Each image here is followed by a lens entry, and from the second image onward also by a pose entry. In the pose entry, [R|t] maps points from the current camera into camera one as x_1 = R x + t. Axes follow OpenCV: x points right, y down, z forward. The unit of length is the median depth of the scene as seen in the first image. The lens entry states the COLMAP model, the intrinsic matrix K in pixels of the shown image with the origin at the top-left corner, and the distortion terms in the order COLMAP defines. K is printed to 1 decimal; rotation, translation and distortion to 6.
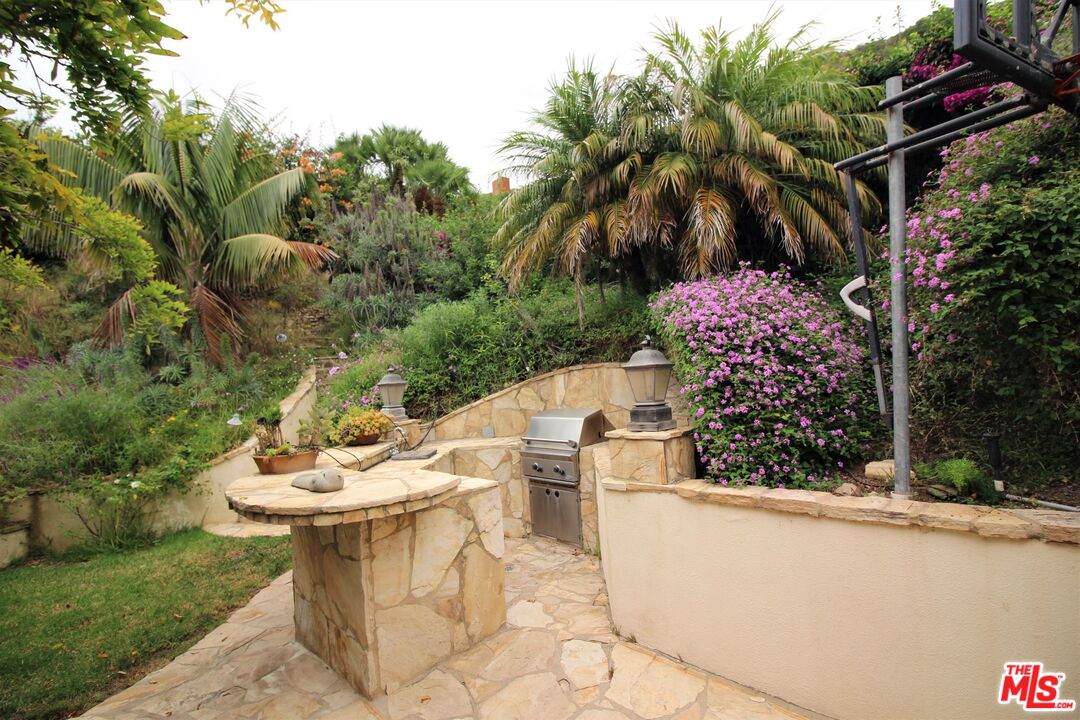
lens RADIAL K [[504.0, 0, 546.5], [0, 504.0, 356.1], [0, 0, 1]] dist [0.000170, -0.011702]
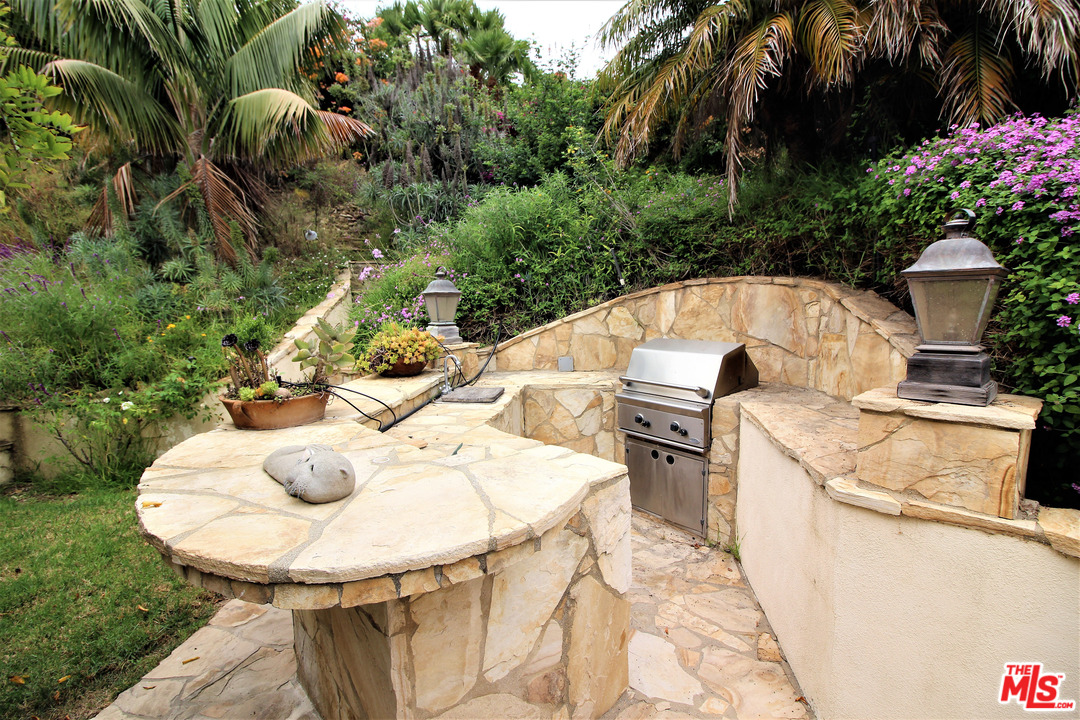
lens RADIAL K [[504.0, 0, 546.5], [0, 504.0, 356.1], [0, 0, 1]] dist [0.000170, -0.011702]
pose [[0.995561, 0.054485, -0.076749, -0.088637], [-0.041926, 0.986762, 0.156662, 0.022971], [0.084268, -0.152749, 0.984666, 0.262614]]
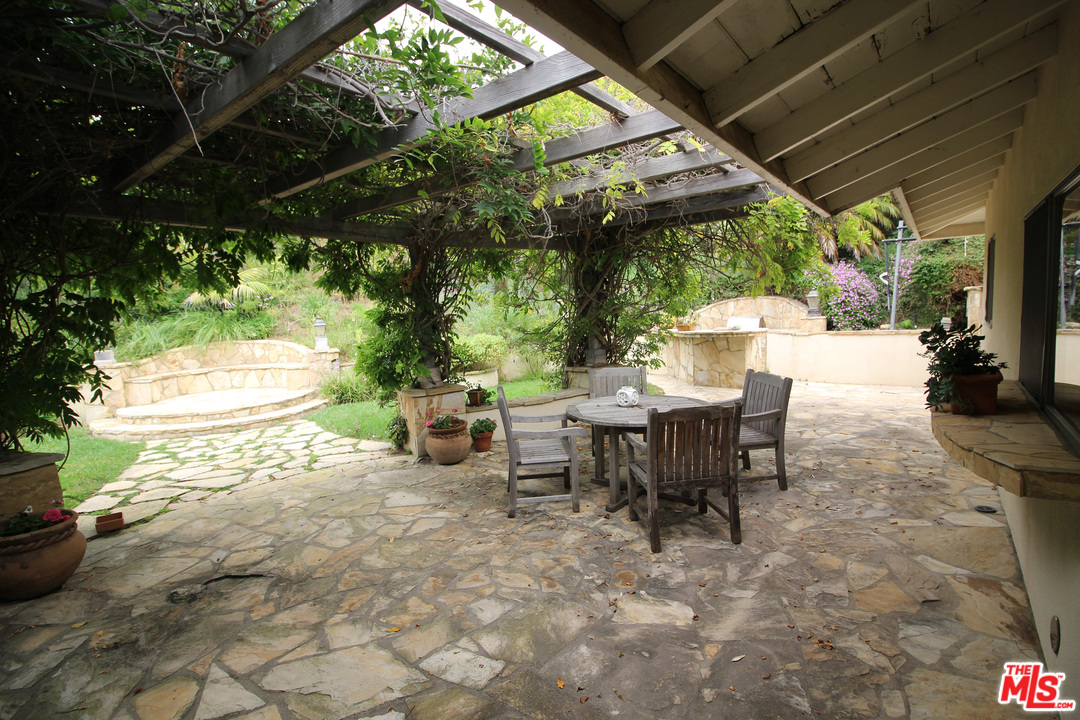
lens RADIAL K [[504.0, 0, 546.5], [0, 504.0, 356.1], [0, 0, 1]] dist [0.000170, -0.011702]
pose [[0.995755, 0.007475, 0.091734, -0.963121], [-0.018536, 0.992562, 0.120319, 0.023400], [-0.090153, -0.121509, 0.988488, -1.096239]]
